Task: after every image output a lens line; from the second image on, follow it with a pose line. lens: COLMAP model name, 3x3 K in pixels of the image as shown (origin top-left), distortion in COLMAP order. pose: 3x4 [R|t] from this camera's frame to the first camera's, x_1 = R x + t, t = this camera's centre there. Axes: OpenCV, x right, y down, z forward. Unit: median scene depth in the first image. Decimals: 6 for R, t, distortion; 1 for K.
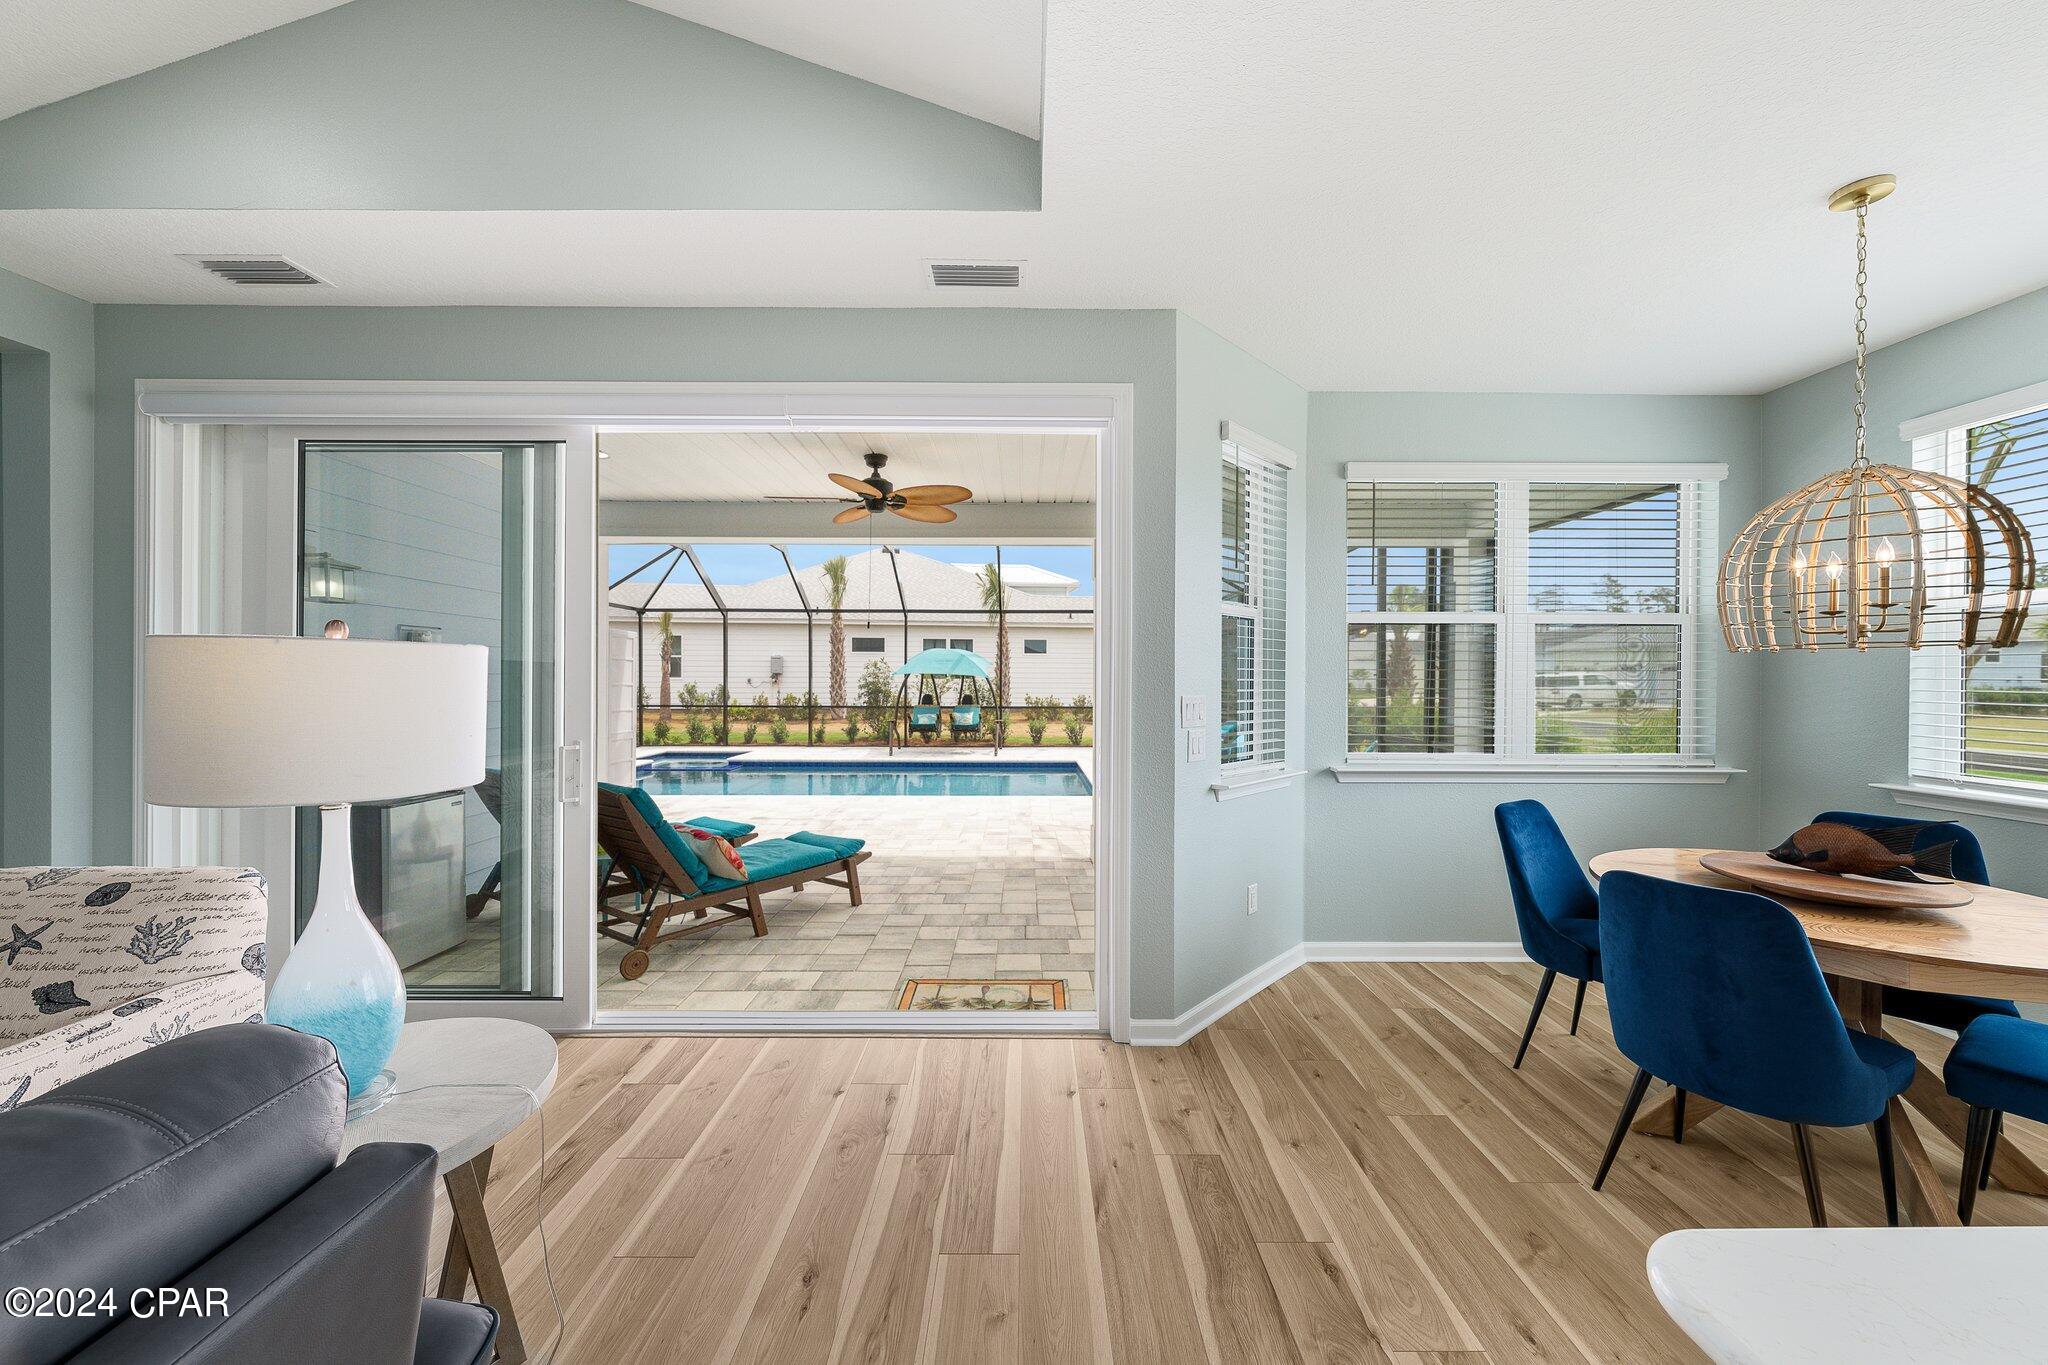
lens RADIAL K [[740.6, 0, 1031.0], [0, 740.6, 682.1], [0, 0, 1]] dist [-0.003279, -0.000296]
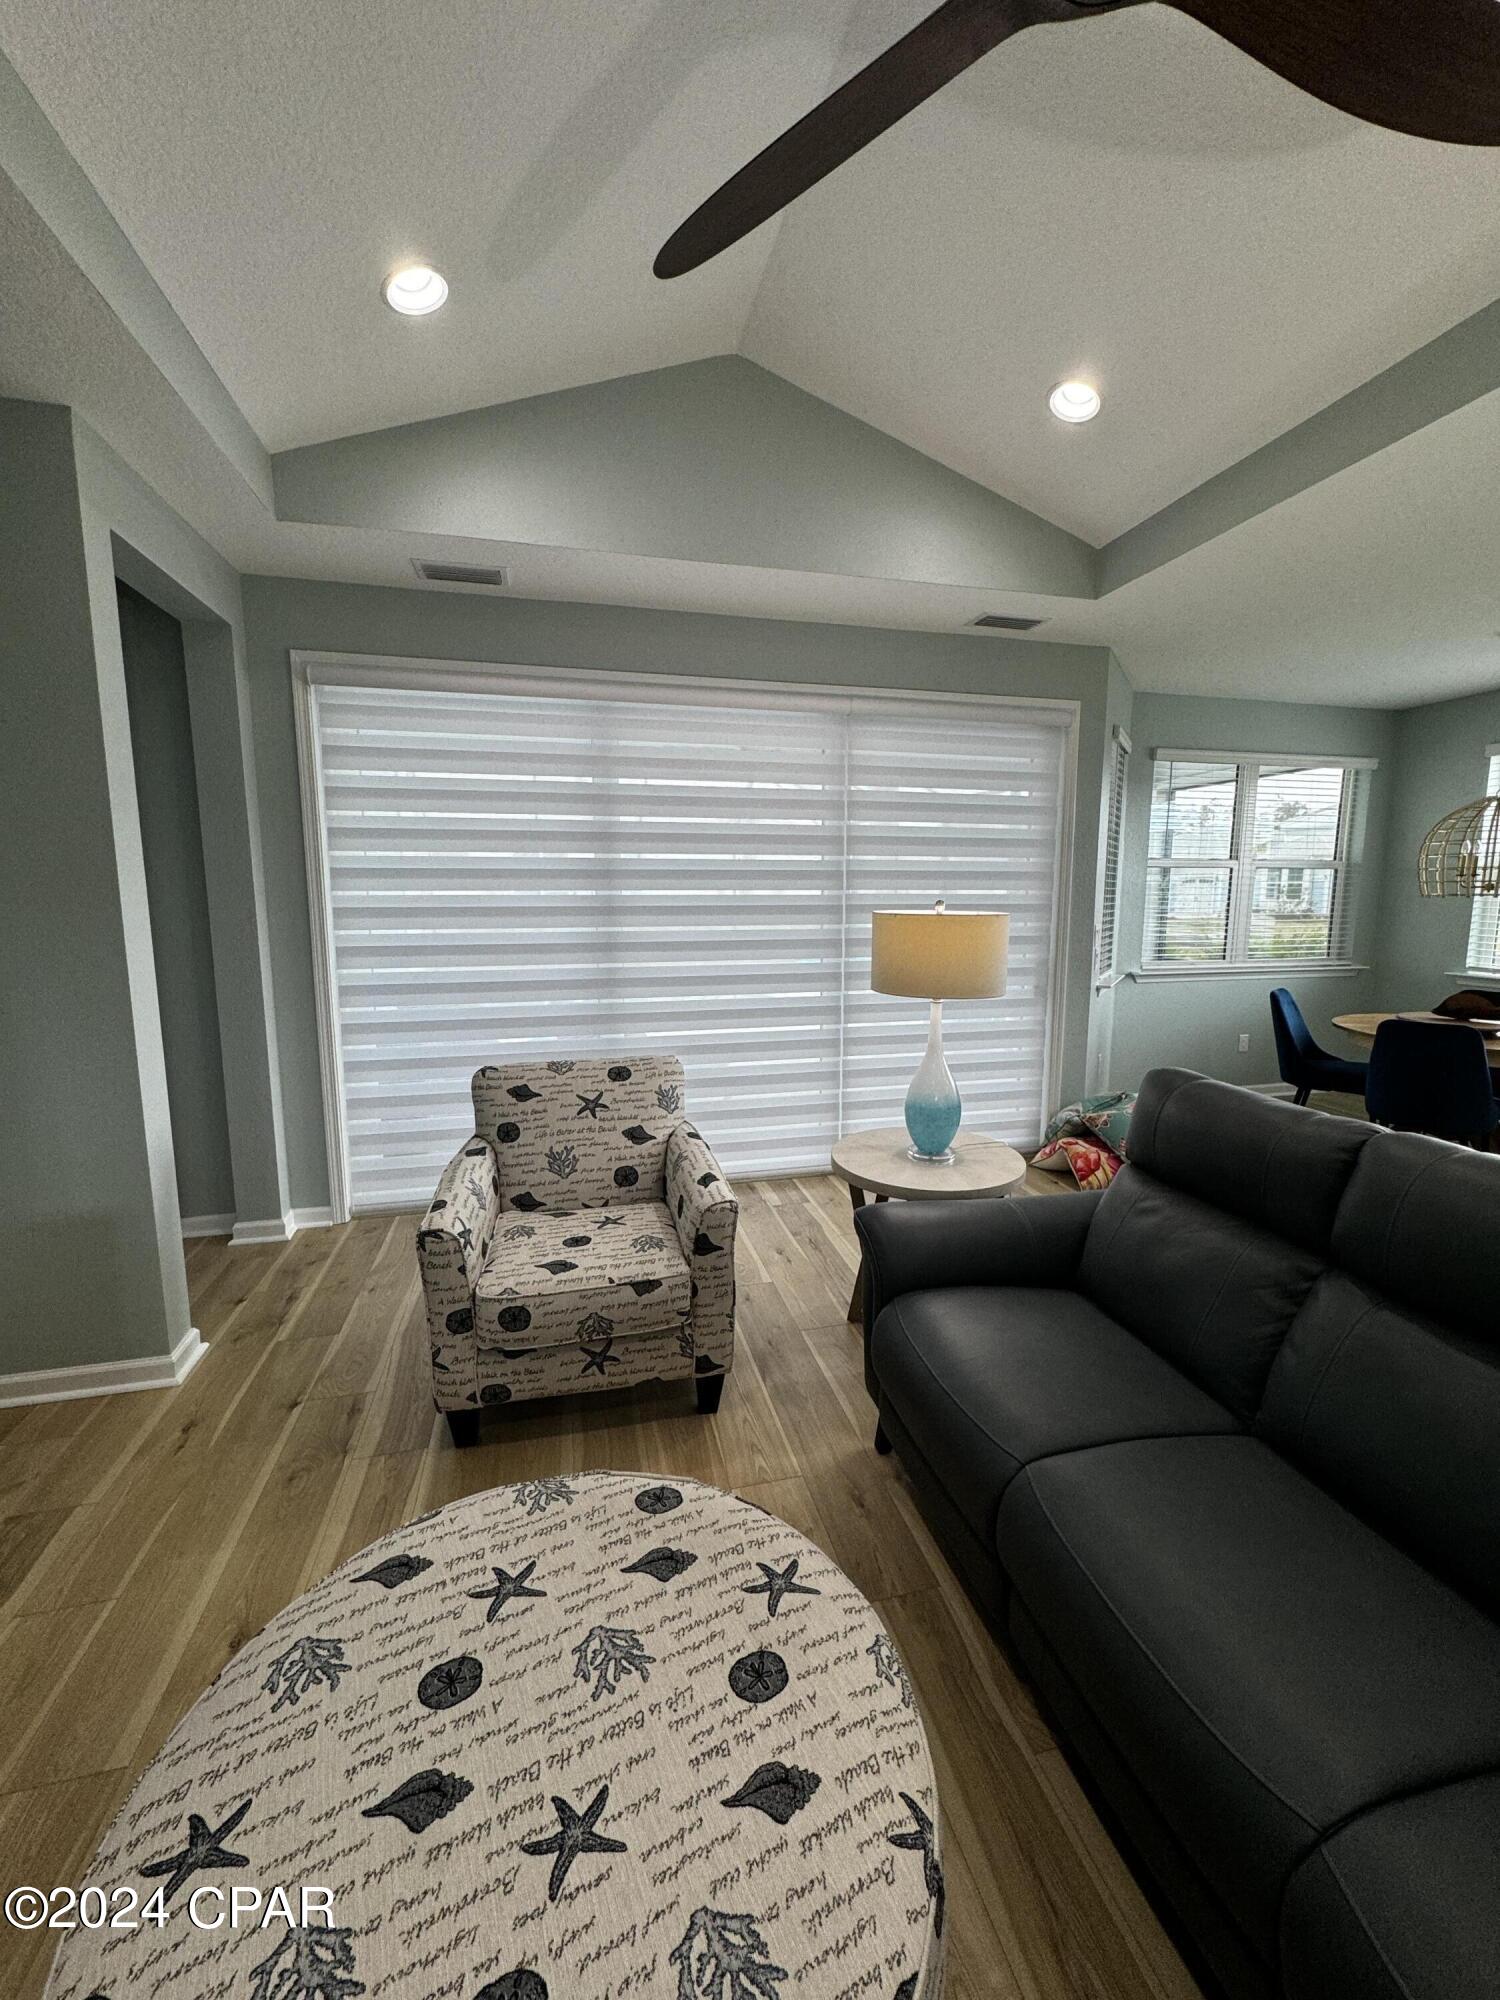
lens RADIAL K [[799.2, 0, 752.9], [0, 799.2, 1000.3], [0, 0, 1]] dist [-0.000965, 0.000021]
pose [[0.971852, -0.034452, 0.233059, -0.645168], [0.000941, 0.989810, 0.142393, -0.046653], [-0.235589, -0.138165, 0.961981, -0.299945]]
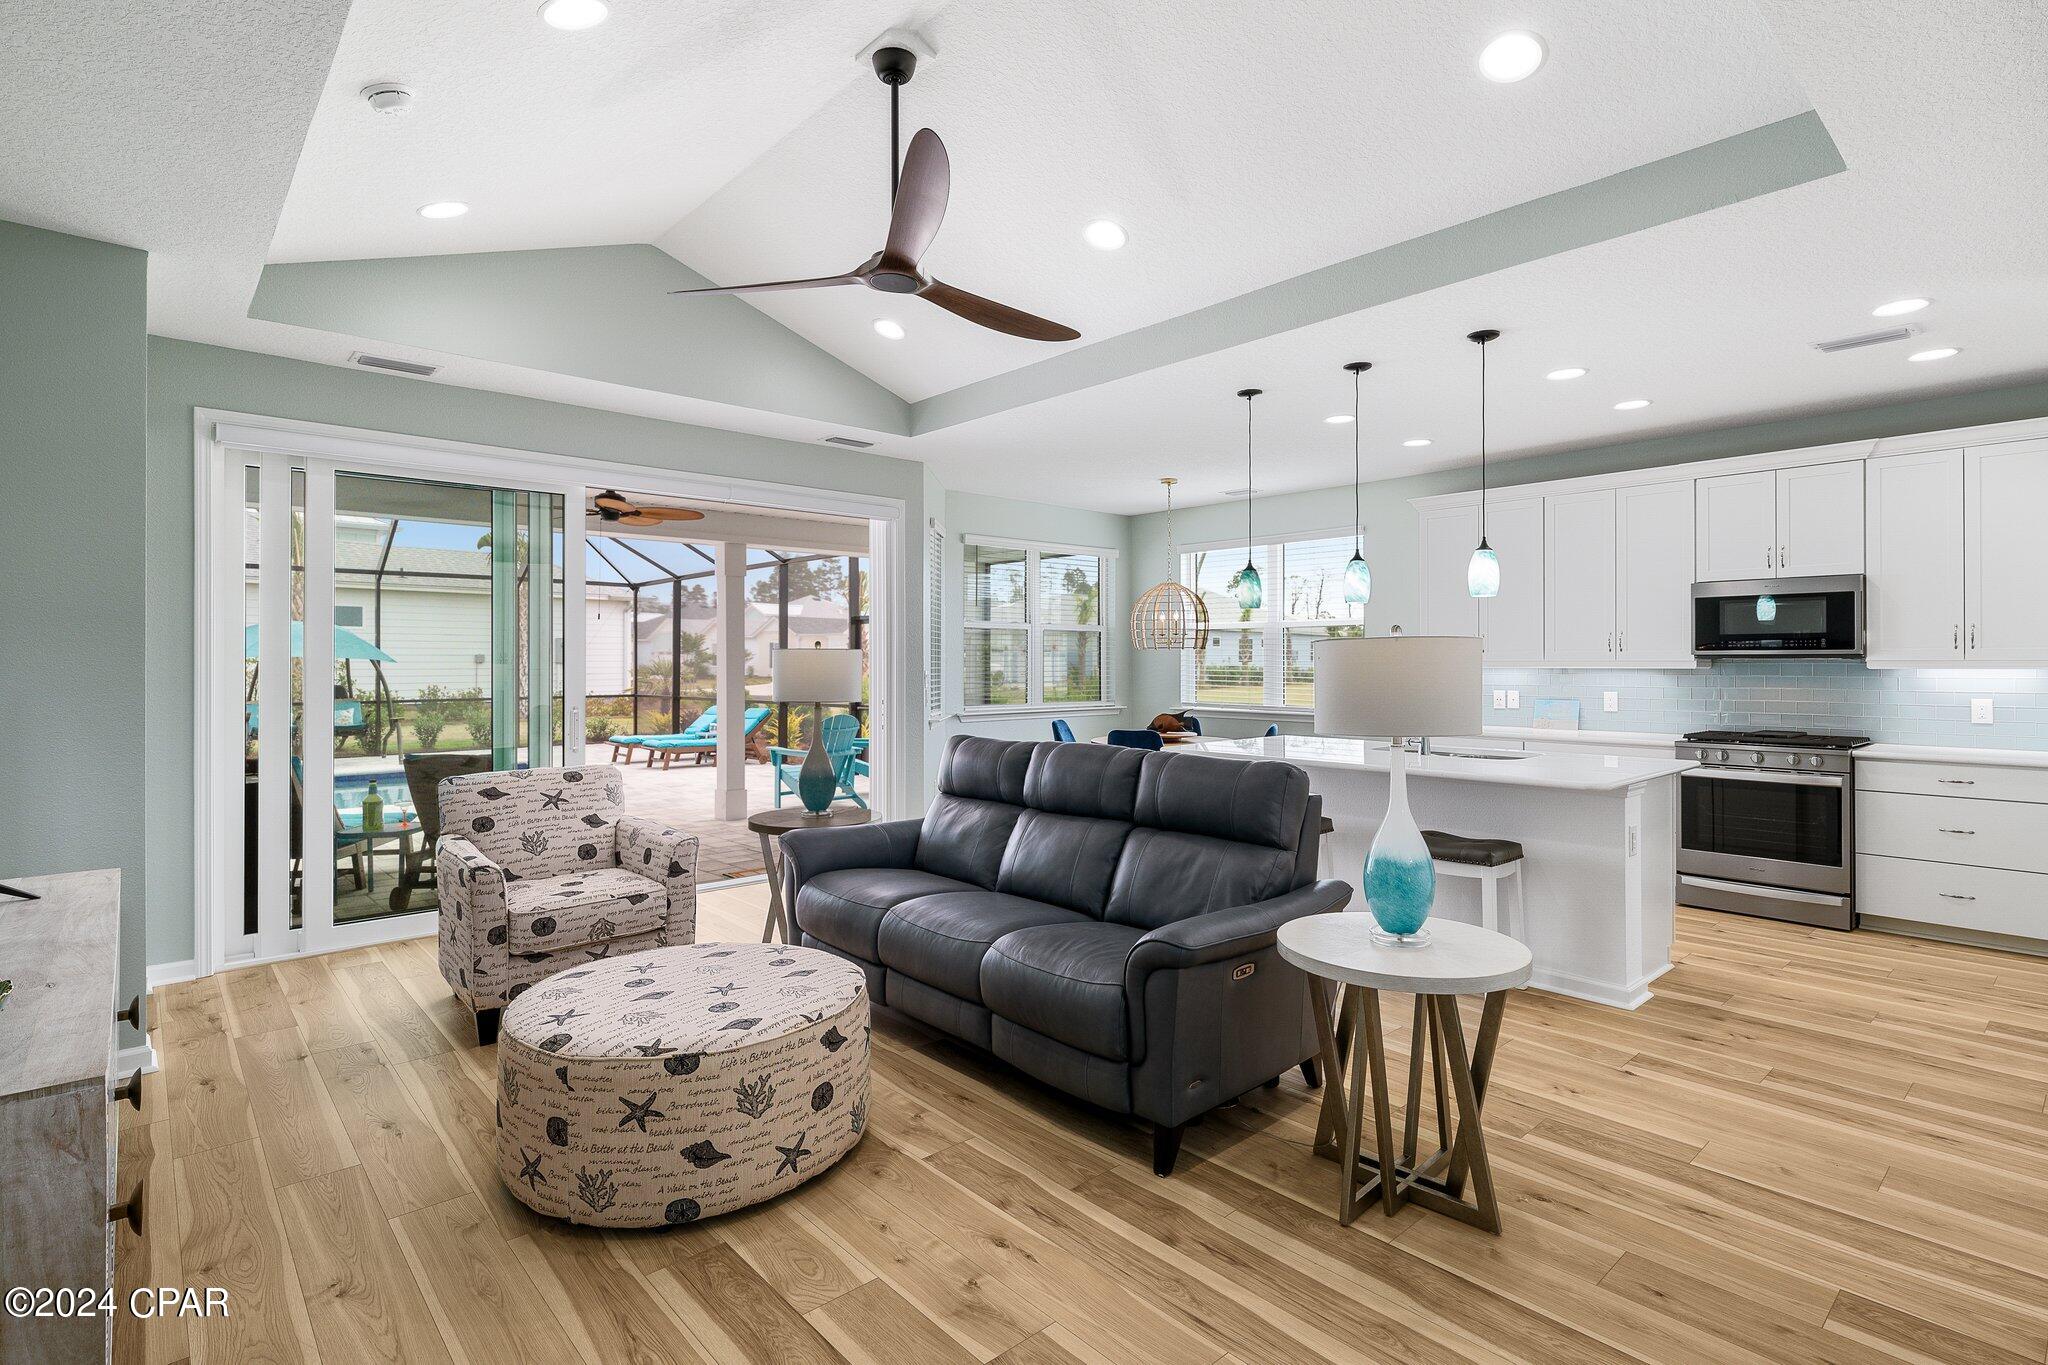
lens RADIAL K [[1008.3, 0, 1020.8], [0, 1008.3, 659.2], [0, 0, 1]] dist [-0.000715, -0.000234]
pose [[0.753245, -0.000156, 0.657740, -0.992803], [-0.002837, 0.999990, 0.003485, -0.015636], [-0.657734, -0.004491, 0.753237, -0.826594]]
